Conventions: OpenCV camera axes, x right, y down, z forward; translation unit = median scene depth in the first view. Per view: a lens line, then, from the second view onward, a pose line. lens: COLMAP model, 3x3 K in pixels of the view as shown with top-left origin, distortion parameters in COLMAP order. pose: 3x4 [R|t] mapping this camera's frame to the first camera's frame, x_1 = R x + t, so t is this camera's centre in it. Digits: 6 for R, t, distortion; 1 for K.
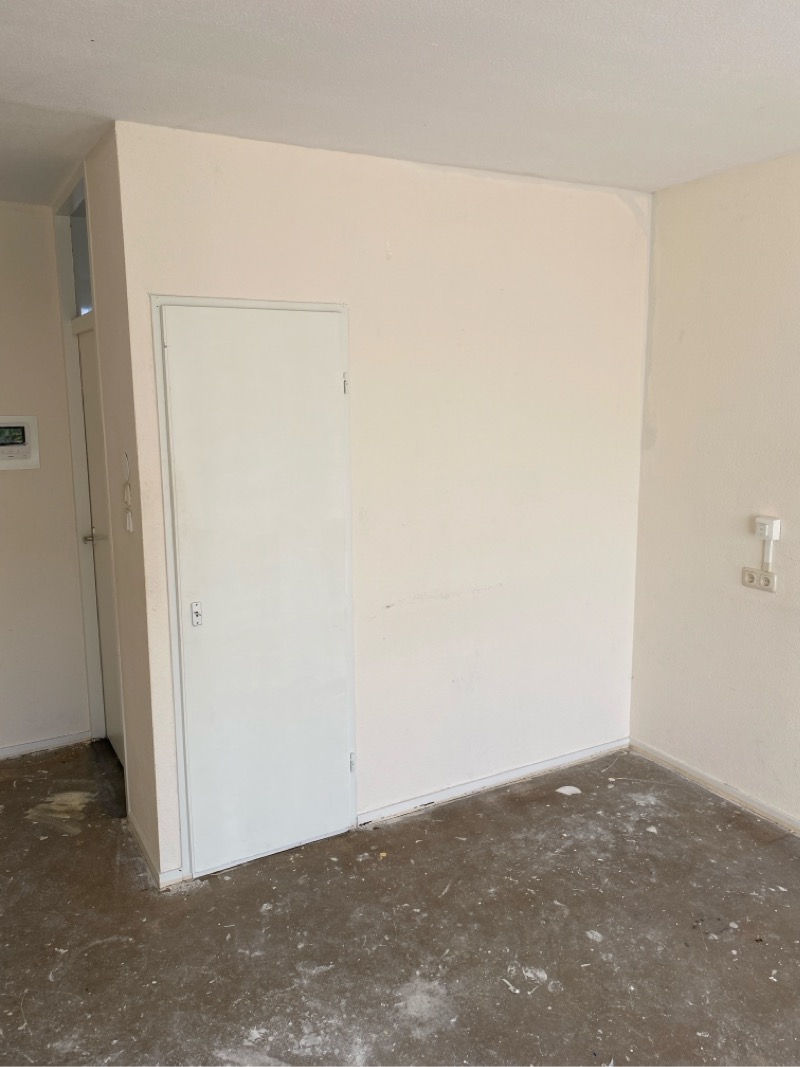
lens RADIAL K [[812.8, 0, 403.5], [0, 812.8, 522.3], [0, 0, 1]] dist [0.028341, -0.036305]
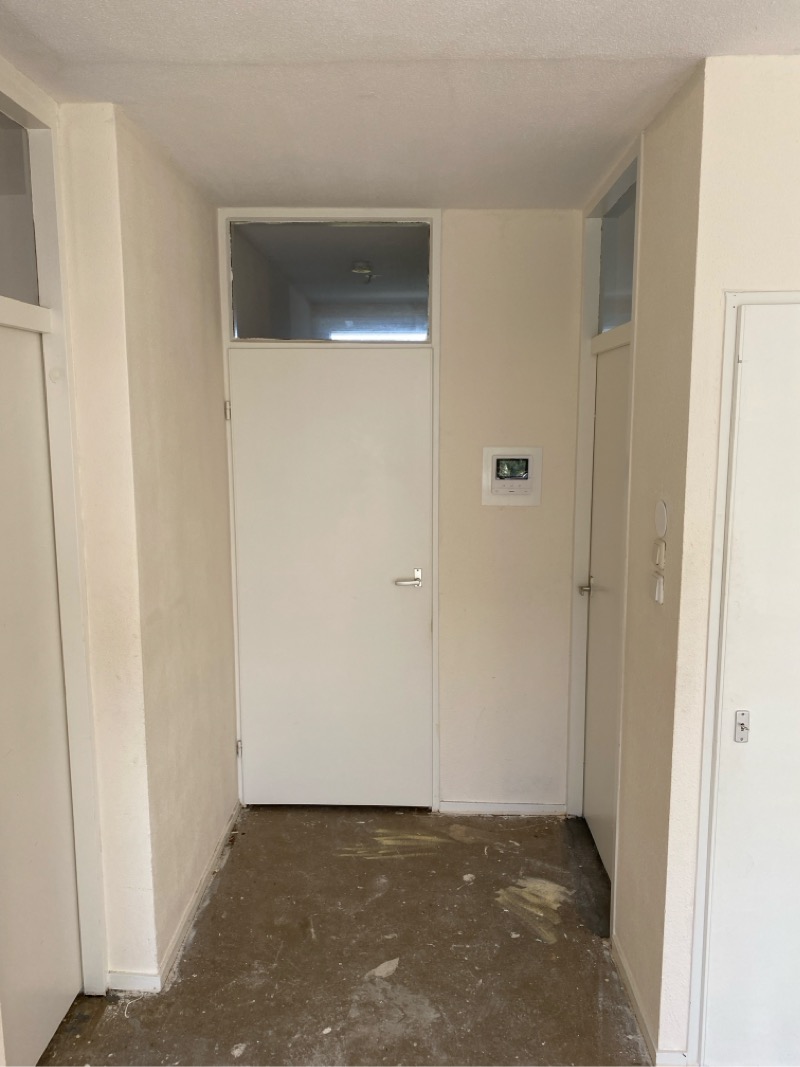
lens RADIAL K [[812.8, 0, 393.6], [0, 812.8, 536.1], [0, 0, 1]] dist [0.028341, -0.036305]
pose [[0.848693, 0.079204, -0.522921, -0.125160], [-0.086016, 0.996230, 0.011291, -0.032442], [0.521844, 0.035397, 0.852306, 0.172568]]
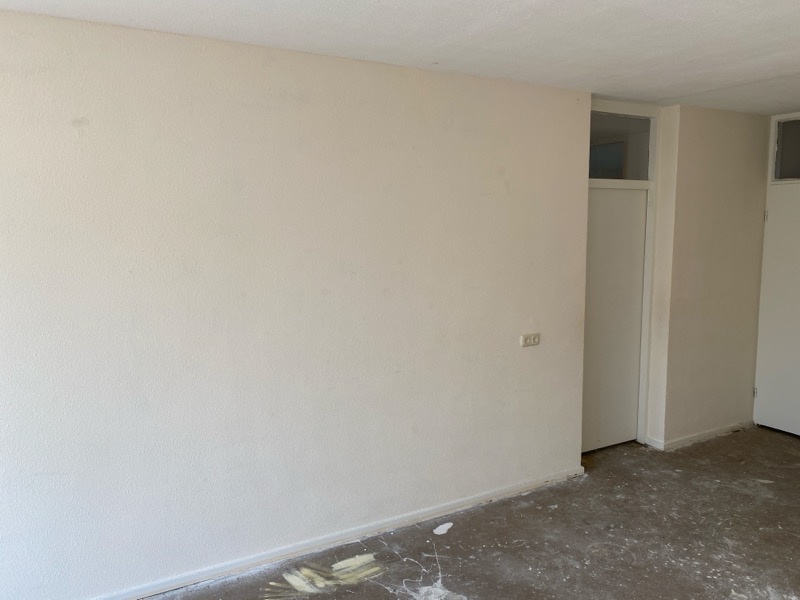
lens RADIAL K [[609.4, 0, 399.8], [0, 609.4, 296.1], [0, 0, 1]] dist [0.028341, -0.036305]
pose [[-0.014383, 0.122559, -0.992357, 0.687232], [-0.158811, 0.979582, 0.123283, -0.009668], [0.987204, 0.159371, 0.005374, 0.058857]]
